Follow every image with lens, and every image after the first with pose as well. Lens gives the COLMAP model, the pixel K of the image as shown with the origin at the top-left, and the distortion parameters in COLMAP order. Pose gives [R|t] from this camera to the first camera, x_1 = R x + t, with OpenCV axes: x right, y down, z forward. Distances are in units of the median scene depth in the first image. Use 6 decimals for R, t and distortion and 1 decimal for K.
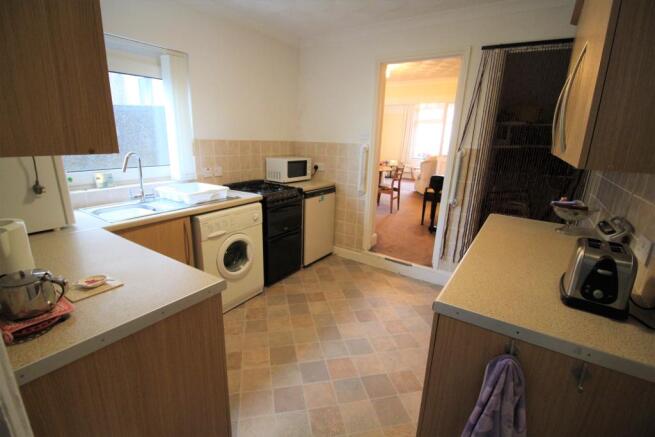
lens RADIAL K [[302.6, 0, 323.7], [0, 302.6, 218.5], [0, 0, 1]] dist [-0.017111, -0.001428]
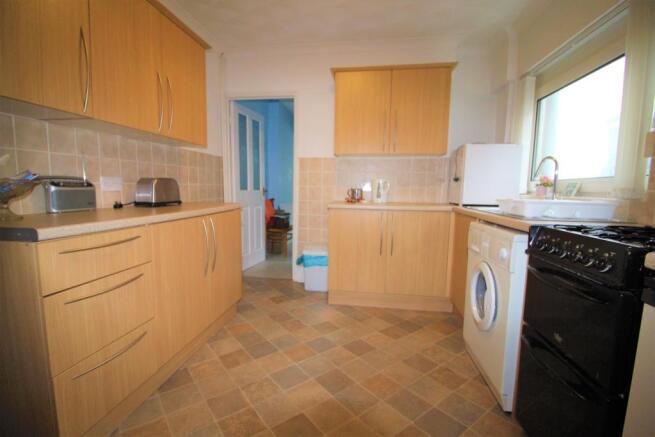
lens RADIAL K [[302.6, 0, 324.7], [0, 302.6, 221.4], [0, 0, 1]] dist [-0.017111, -0.001428]
pose [[-0.902129, 0.009160, -0.431370, 0.397337], [-0.152457, 0.928515, 0.338551, -0.252291], [0.403635, 0.371182, -0.836244, 1.649954]]
